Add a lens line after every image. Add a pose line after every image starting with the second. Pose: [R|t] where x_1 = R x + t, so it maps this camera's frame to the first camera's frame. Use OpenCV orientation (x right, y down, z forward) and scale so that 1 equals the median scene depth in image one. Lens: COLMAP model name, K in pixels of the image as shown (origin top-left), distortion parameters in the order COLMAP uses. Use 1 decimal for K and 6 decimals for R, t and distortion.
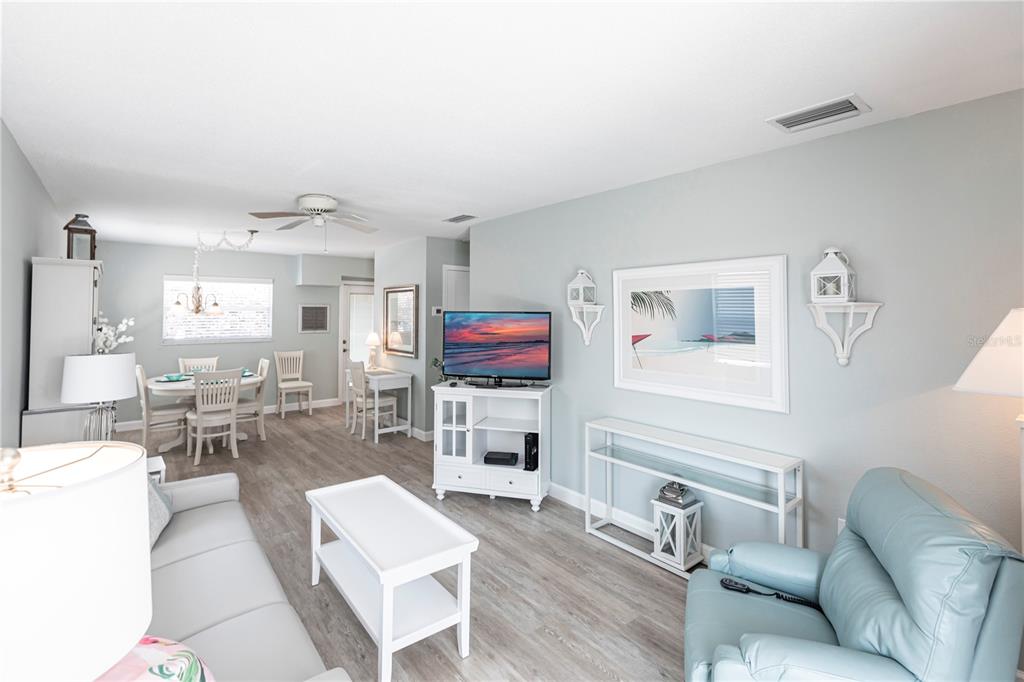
lens RADIAL K [[469.5, 0, 513.6], [0, 469.5, 299.3], [0, 0, 1]] dist [0.000132, -0.000125]
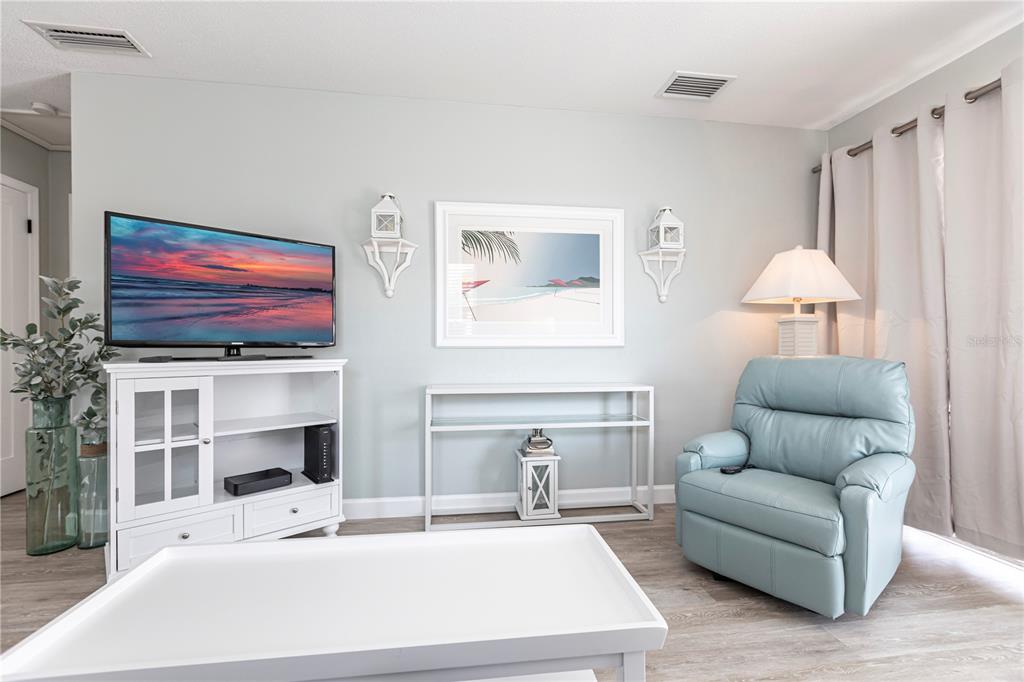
lens RADIAL K [[463.7, 0, 514.3], [0, 463.7, 344.9], [0, 0, 1]] dist [0.001776, 0.000089]
pose [[0.520932, -0.001663, 0.853596, -0.371182], [-0.023264, 0.999599, 0.016145, 0.159012], [-0.853281, -0.028268, 0.520685, 0.448755]]
